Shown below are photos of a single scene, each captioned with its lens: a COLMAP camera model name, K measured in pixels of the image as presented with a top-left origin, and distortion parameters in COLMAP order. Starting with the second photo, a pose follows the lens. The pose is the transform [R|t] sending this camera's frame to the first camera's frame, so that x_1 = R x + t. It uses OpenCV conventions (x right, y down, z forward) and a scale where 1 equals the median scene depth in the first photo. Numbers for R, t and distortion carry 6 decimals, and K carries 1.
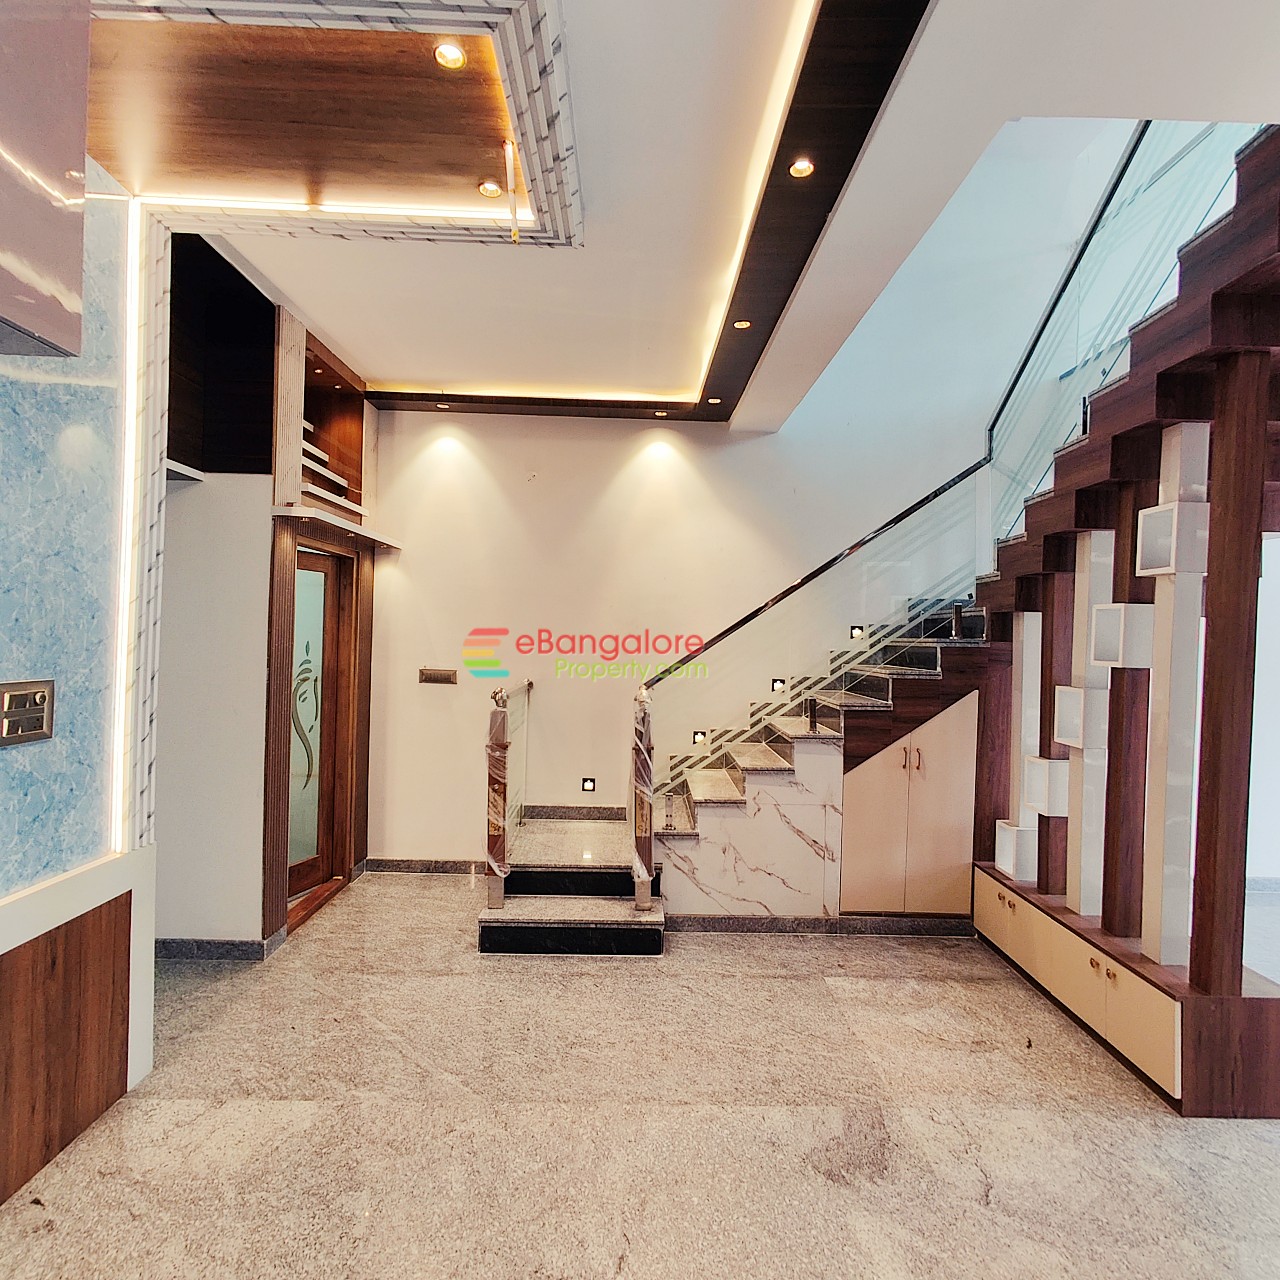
lens RADIAL K [[755.3, 0, 639.8], [0, 755.3, 644.8], [0, 0, 1]] dist [0.001778, 0.006568]
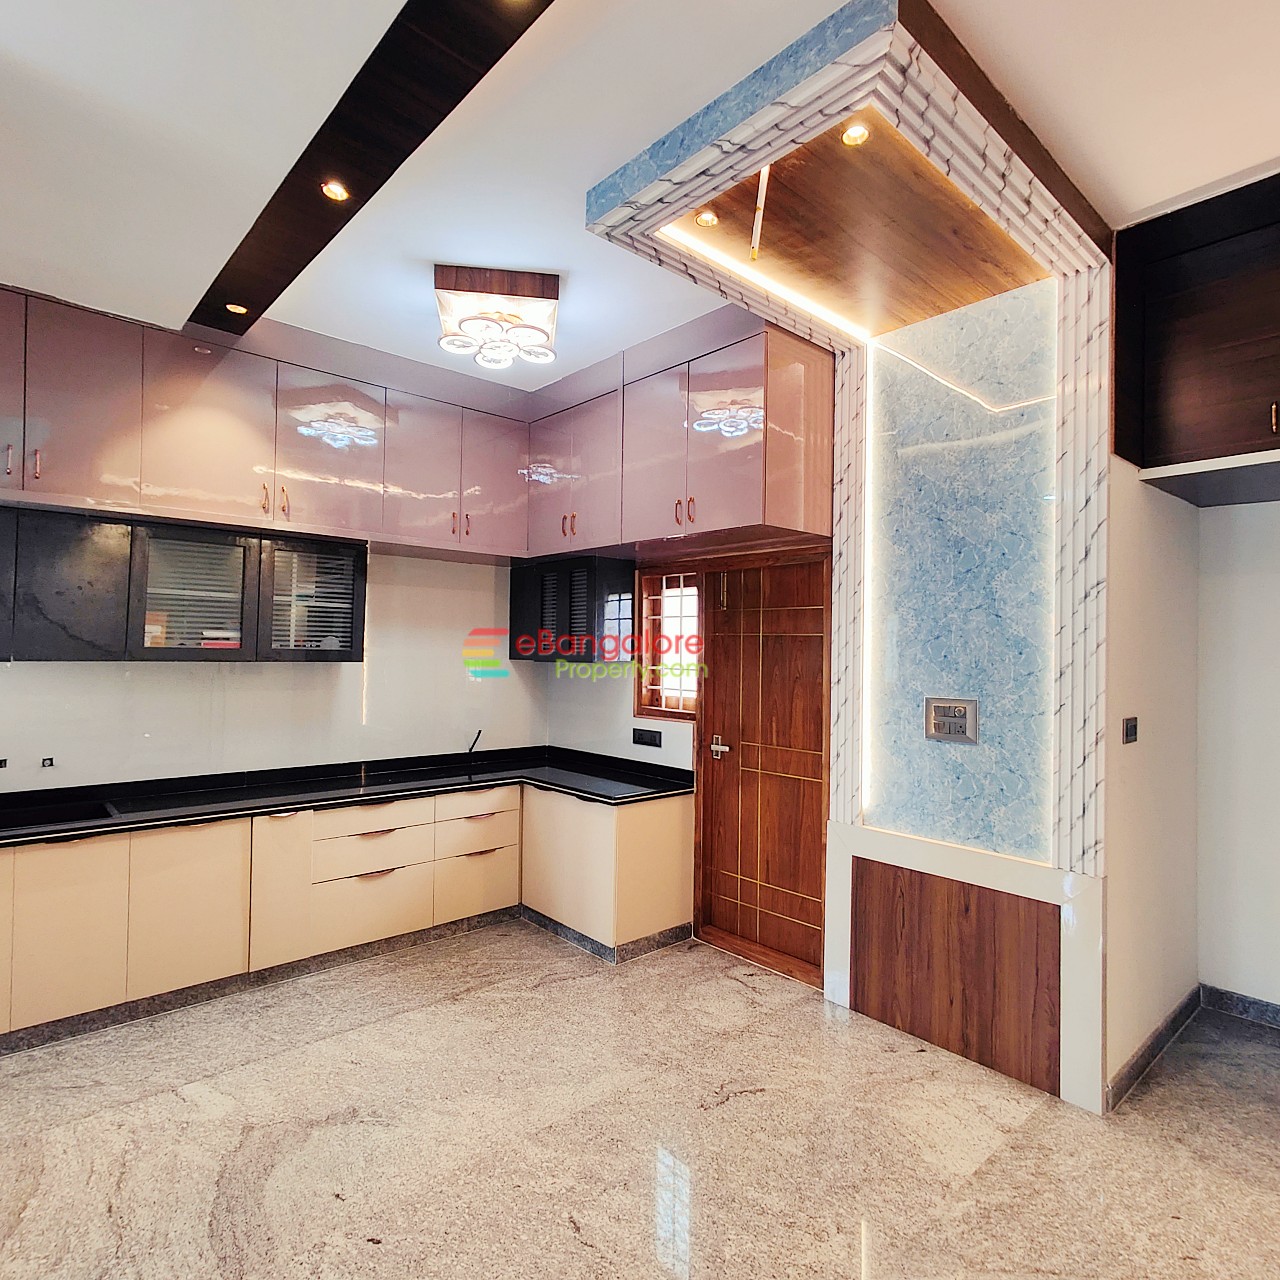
lens RADIAL K [[755.3, 0, 641.3], [0, 755.3, 637.9], [0, 0, 1]] dist [0.001778, 0.006568]
pose [[-0.759896, -0.044906, -0.648492, 0.566383], [-0.034623, 0.998991, -0.028606, -0.005638], [0.649122, 0.000715, -0.760684, 1.648352]]
